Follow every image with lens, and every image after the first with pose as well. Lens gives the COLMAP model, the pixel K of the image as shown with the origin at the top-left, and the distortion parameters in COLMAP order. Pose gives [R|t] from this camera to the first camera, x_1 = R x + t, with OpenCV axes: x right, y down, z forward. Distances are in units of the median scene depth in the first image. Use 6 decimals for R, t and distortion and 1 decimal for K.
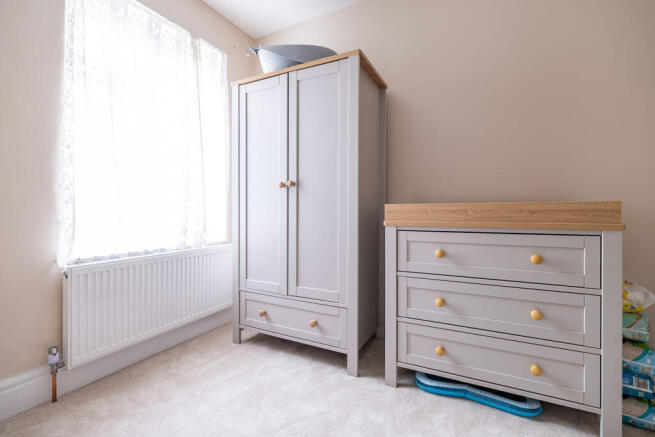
lens RADIAL K [[298.7, 0, 334.3], [0, 298.7, 207.2], [0, 0, 1]] dist [0.000199, -0.000276]
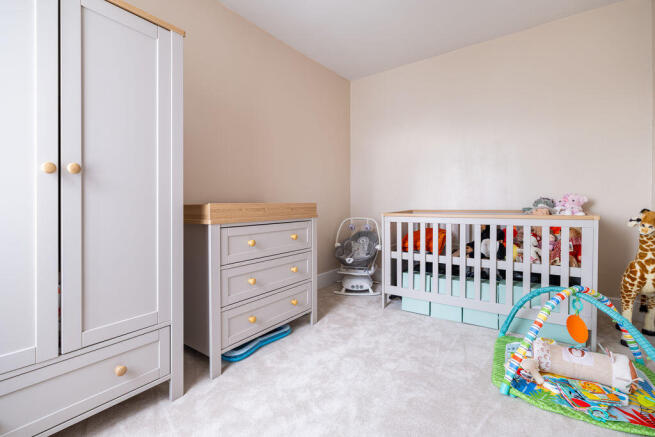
lens RADIAL K [[298.7, 0, 328.5], [0, 298.7, 212.8], [0, 0, 1]] dist [0.000199, -0.000276]
pose [[0.137801, -0.017024, 0.990314, -0.820216], [0.009755, 0.999827, 0.015830, 0.010769], [-0.990412, 0.007479, 0.137944, 0.484629]]
